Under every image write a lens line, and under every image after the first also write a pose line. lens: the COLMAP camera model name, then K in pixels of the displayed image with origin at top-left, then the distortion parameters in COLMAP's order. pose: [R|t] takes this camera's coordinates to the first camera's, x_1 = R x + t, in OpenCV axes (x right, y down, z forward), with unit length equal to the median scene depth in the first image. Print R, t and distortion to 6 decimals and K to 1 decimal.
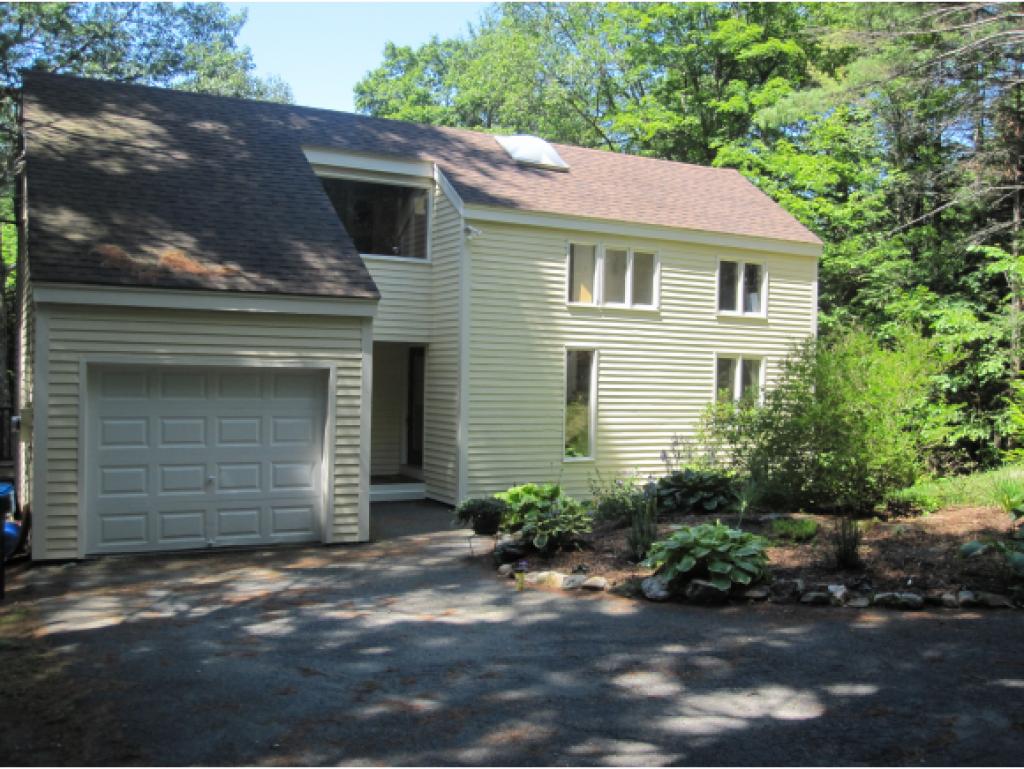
lens RADIAL K [[997.0, 0, 510.5], [0, 997.0, 384.7], [0, 0, 1]] dist [0.008041, 0.000000]
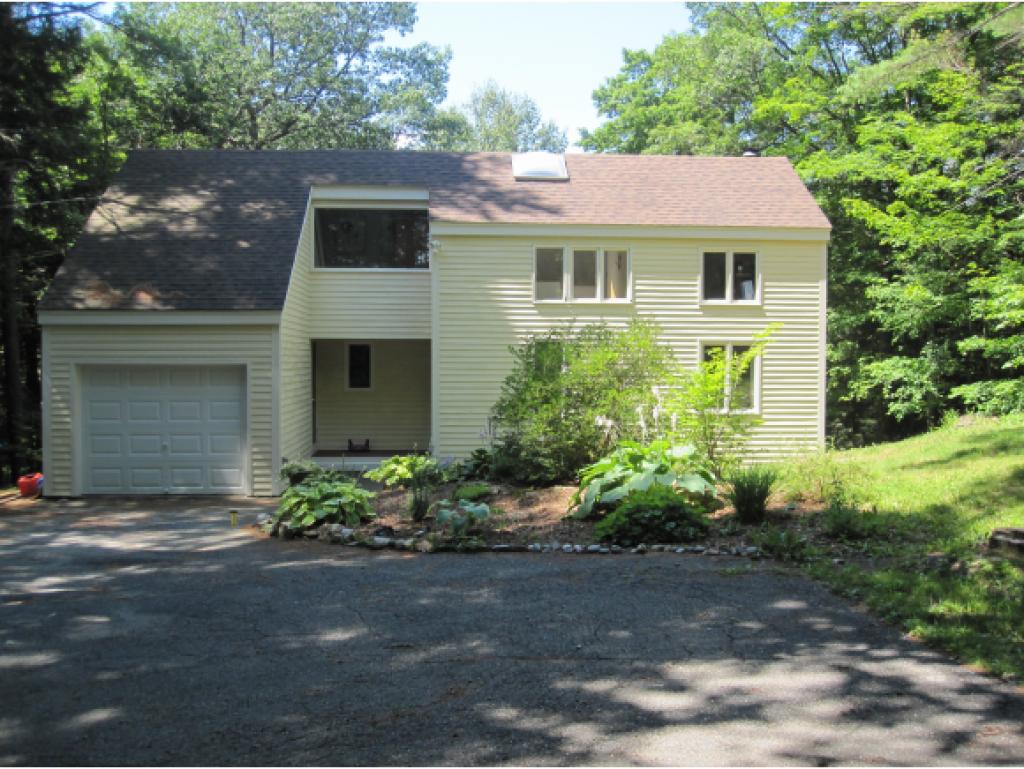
lens RADIAL K [[997.0, 0, 516.1], [0, 997.0, 386.4], [0, 0, 1]] dist [0.008041, 0.000000]
pose [[0.911326, -0.004815, -0.411658, 0.477803], [0.011702, 0.999831, 0.014211, -0.001011], [0.411520, -0.017768, 0.911228, -0.043662]]
